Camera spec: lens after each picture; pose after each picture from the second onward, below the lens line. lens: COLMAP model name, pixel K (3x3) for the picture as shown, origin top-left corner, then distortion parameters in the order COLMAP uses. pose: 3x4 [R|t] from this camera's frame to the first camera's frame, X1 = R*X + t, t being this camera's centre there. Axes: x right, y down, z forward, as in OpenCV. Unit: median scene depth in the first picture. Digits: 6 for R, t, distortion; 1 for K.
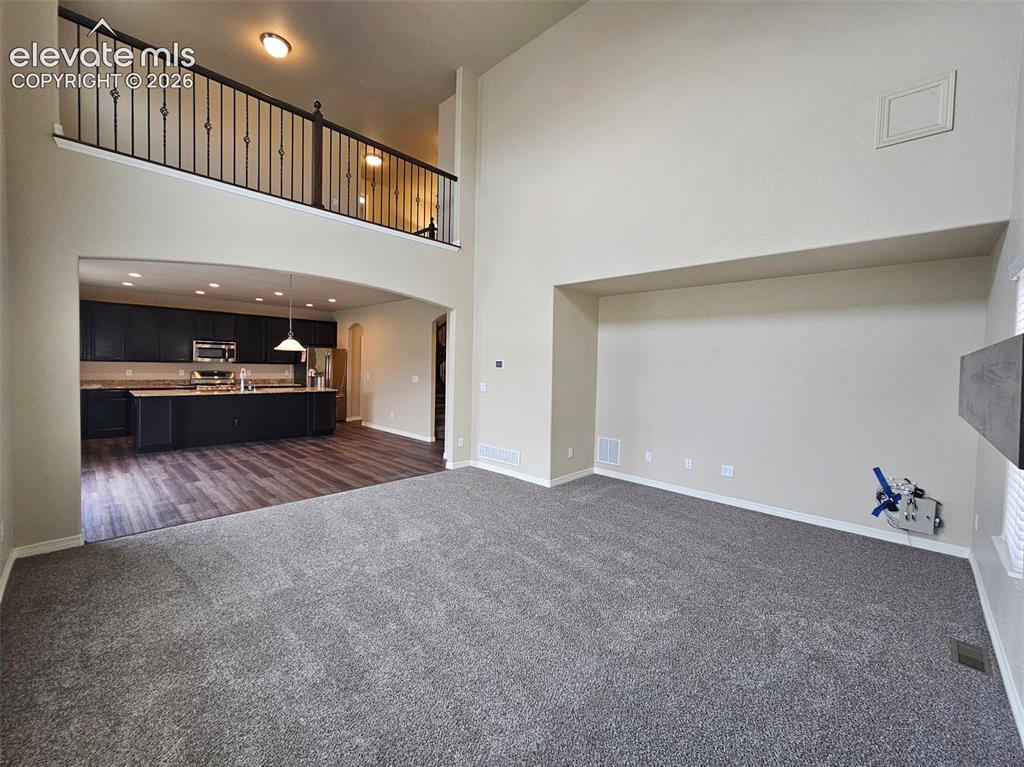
lens RADIAL K [[420.4, 0, 515.0], [0, 420.4, 385.5], [0, 0, 1]] dist [0.003691, -0.000655]
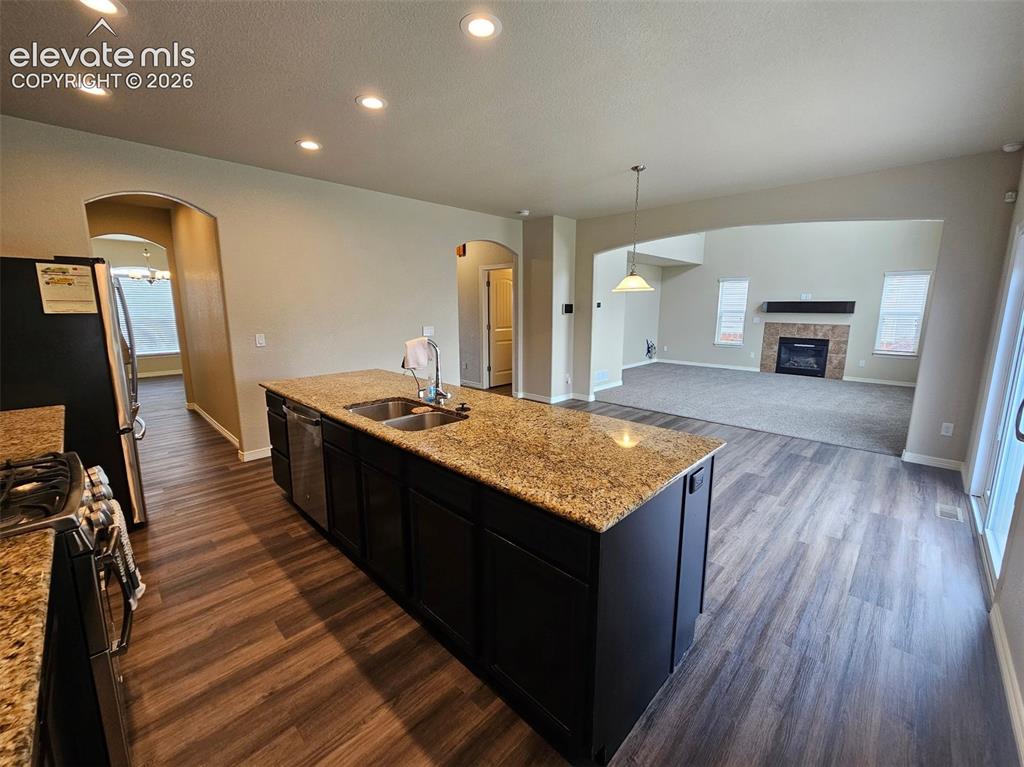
lens RADIAL K [[420.4, 0, 514.6], [0, 420.4, 380.6], [0, 0, 1]] dist [0.003691, -0.000655]
pose [[-0.007310, -0.200355, 0.979696, -1.817145], [0.043414, 0.978735, 0.200482, -0.128661], [-0.999030, 0.043998, 0.001544, 1.766339]]
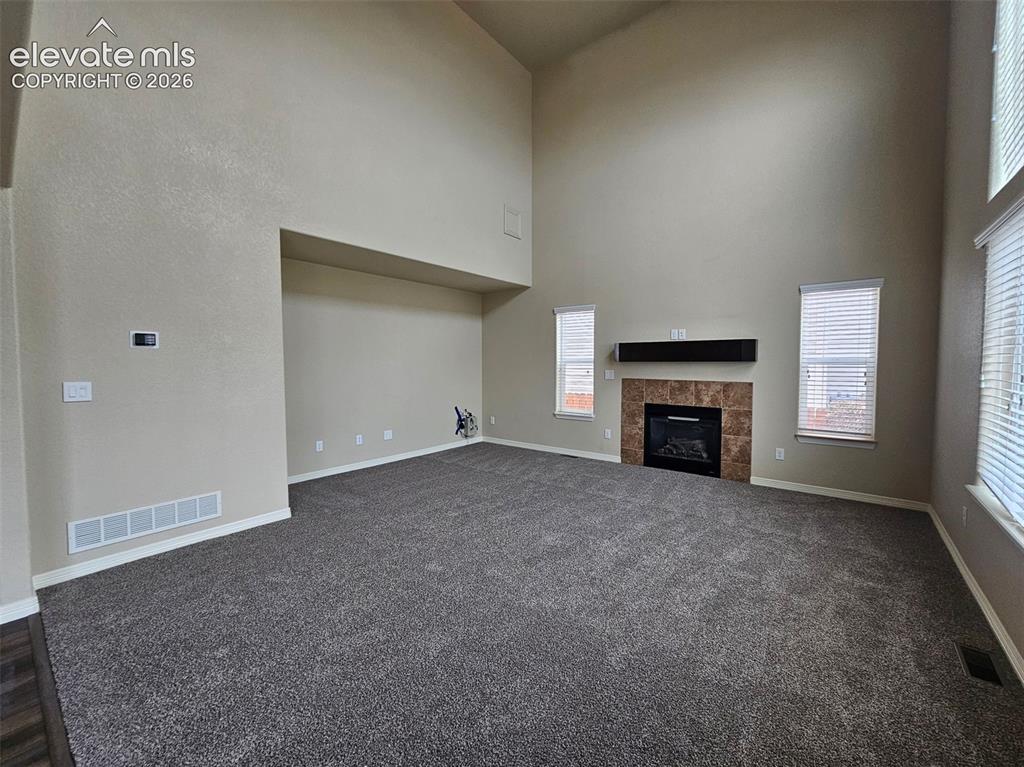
lens RADIAL K [[420.4, 0, 510.7], [0, 420.4, 381.8], [0, 0, 1]] dist [0.003691, -0.000655]
pose [[-0.096388, -0.072282, 0.992716, -0.813596], [0.045275, 0.996009, 0.076918, -0.028277], [-0.994314, 0.052360, -0.092730, 0.867785]]
